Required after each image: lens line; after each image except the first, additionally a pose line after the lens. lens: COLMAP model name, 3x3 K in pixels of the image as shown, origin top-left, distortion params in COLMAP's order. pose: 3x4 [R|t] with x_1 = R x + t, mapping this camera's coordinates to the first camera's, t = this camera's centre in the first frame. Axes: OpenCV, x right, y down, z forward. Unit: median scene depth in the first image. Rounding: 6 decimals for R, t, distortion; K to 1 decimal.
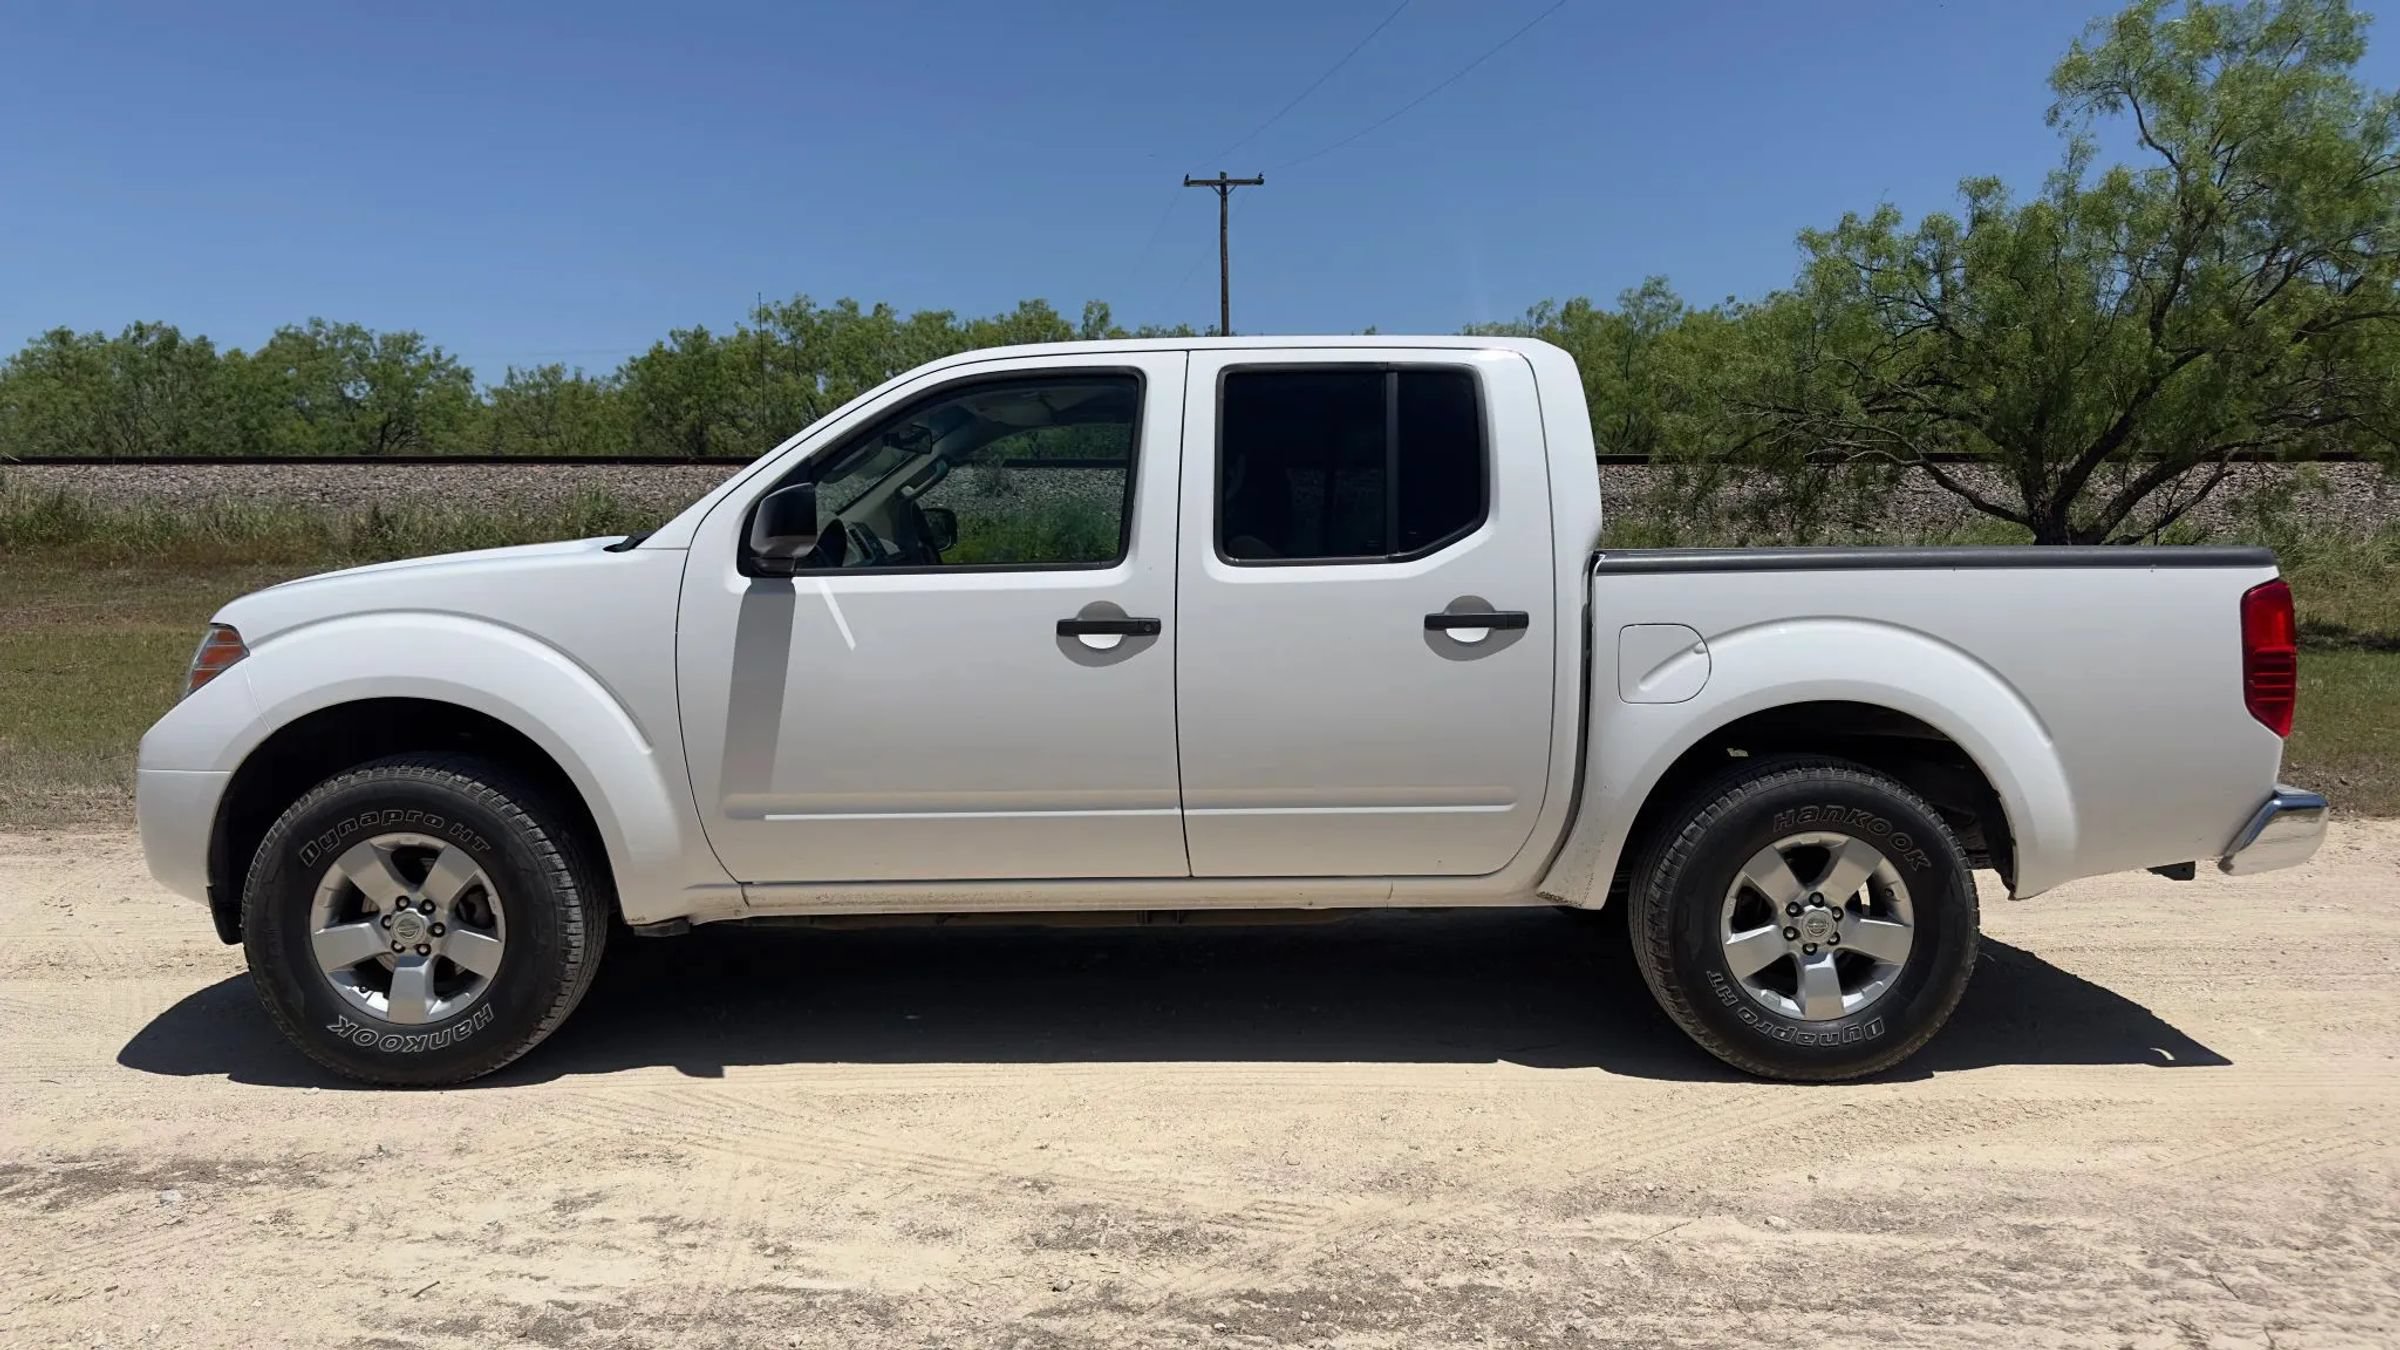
lens RADIAL K [[1676.9, 0, 1216.6], [0, 1676.9, 676.3], [0, 0, 1]] dist [0.059245, -0.065372]
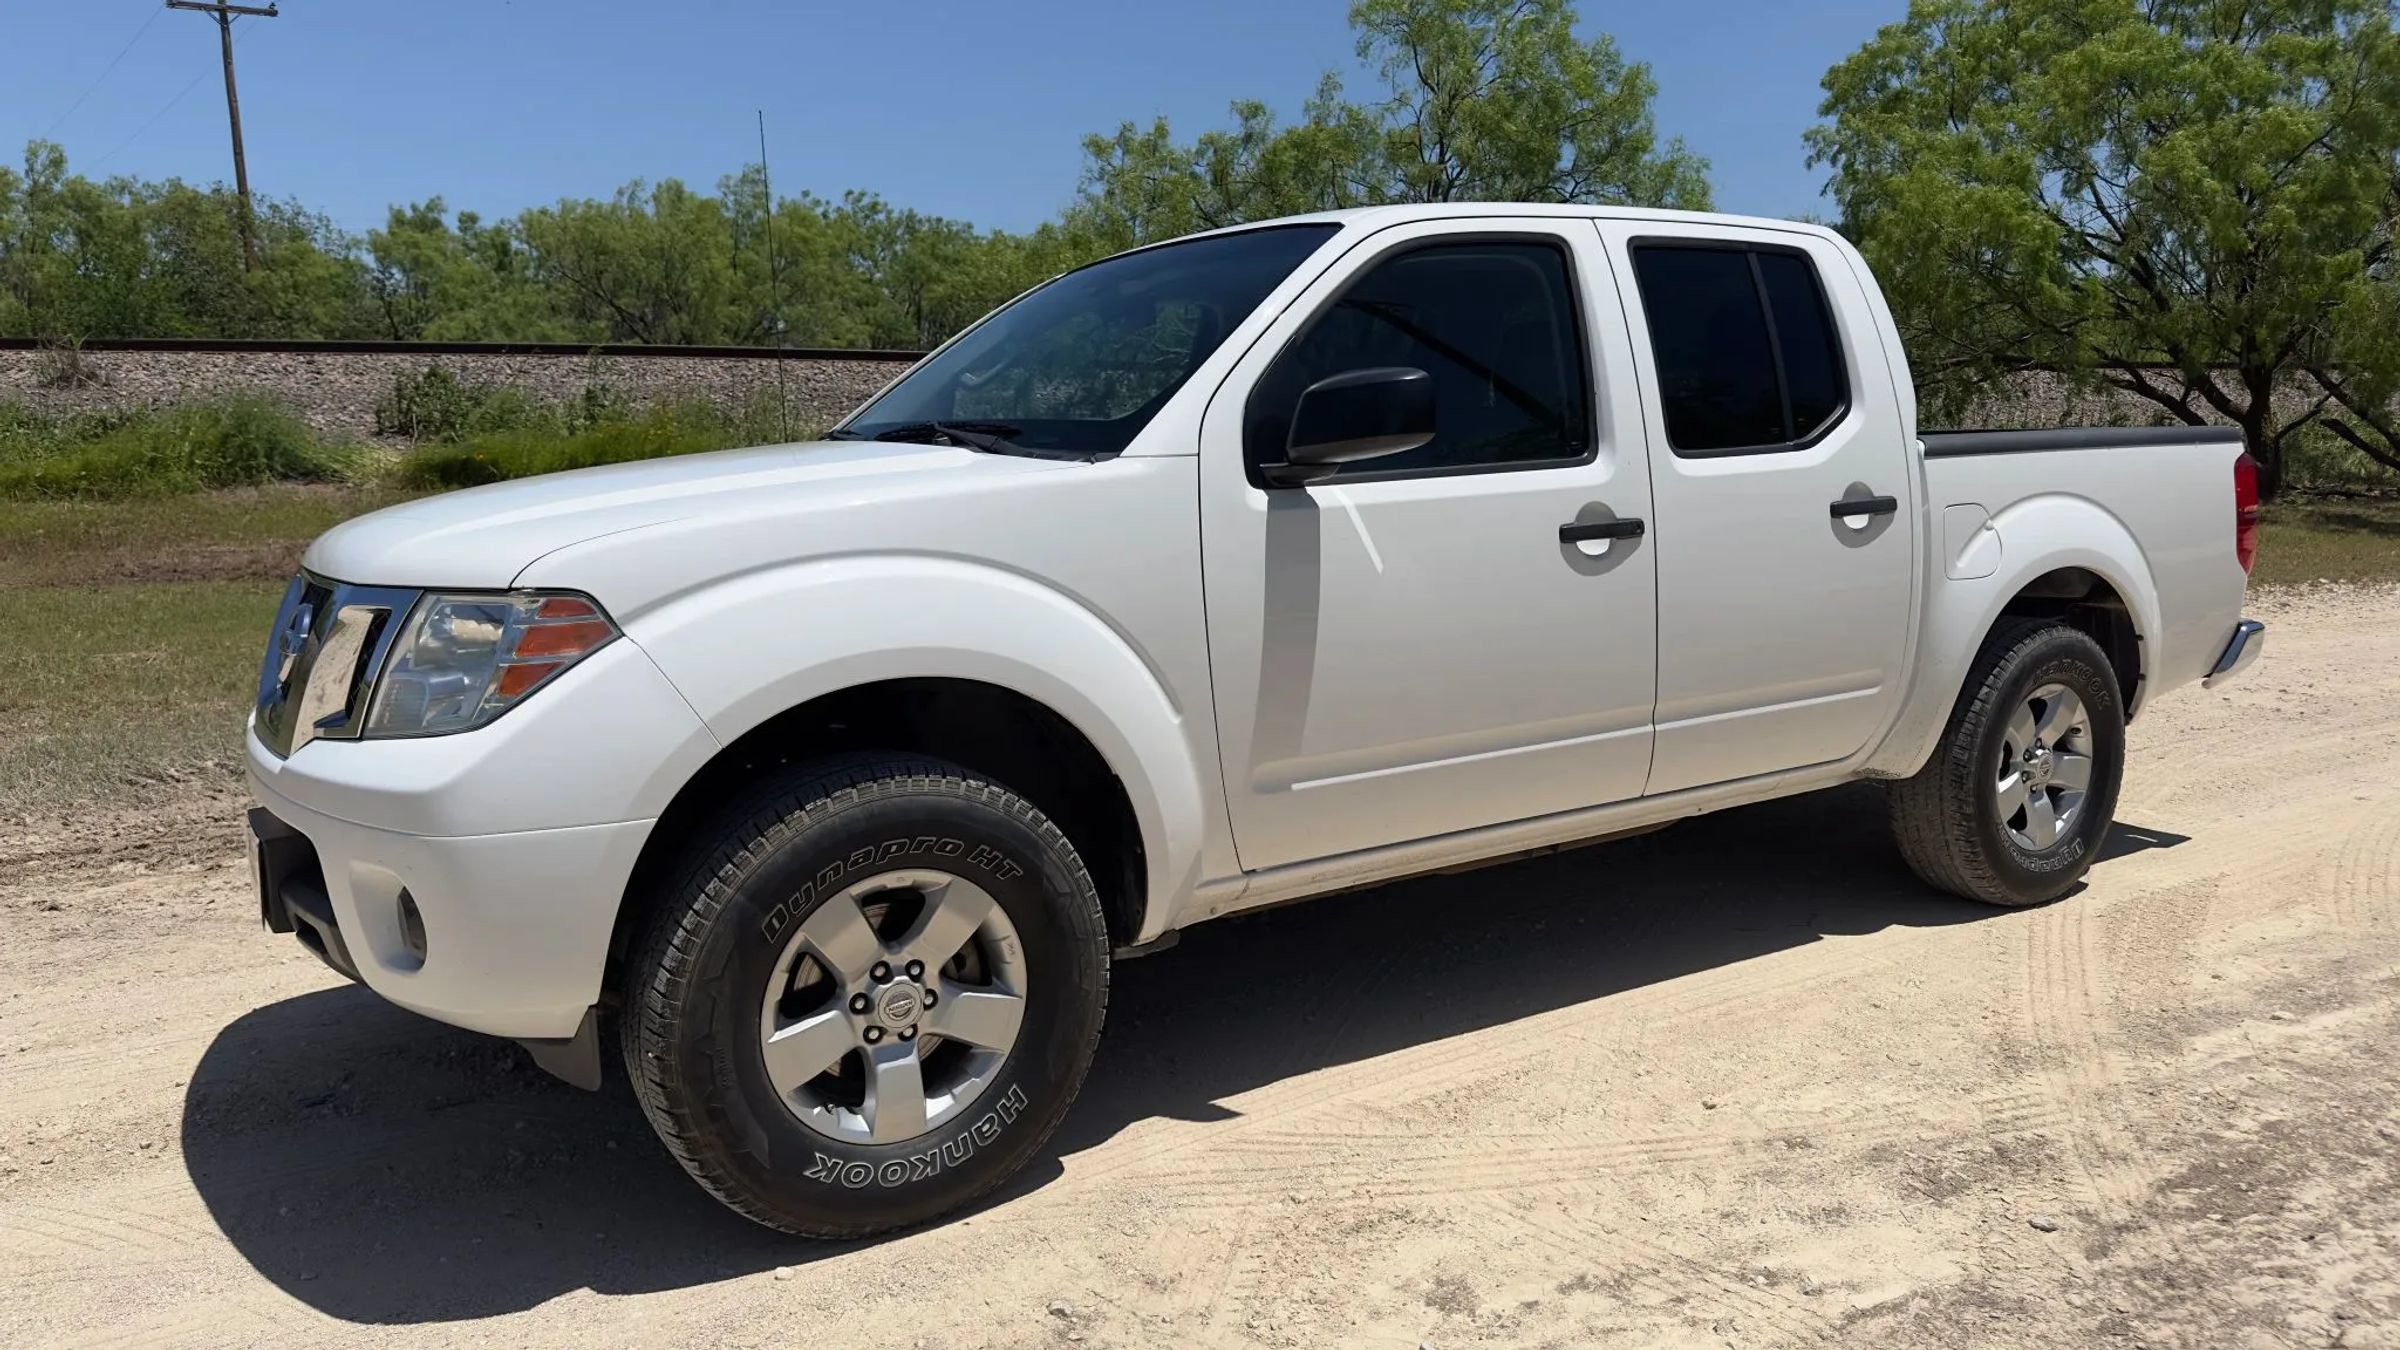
lens RADIAL K [[1676.9, 0, 1213.7], [0, 1676.9, 670.8], [0, 0, 1]] dist [0.059245, -0.065372]
pose [[0.839840, -0.088085, 0.535640, -0.727100], [0.058049, 0.995662, 0.072719, -0.032056], [-0.539722, -0.029979, 0.841310, 0.350968]]
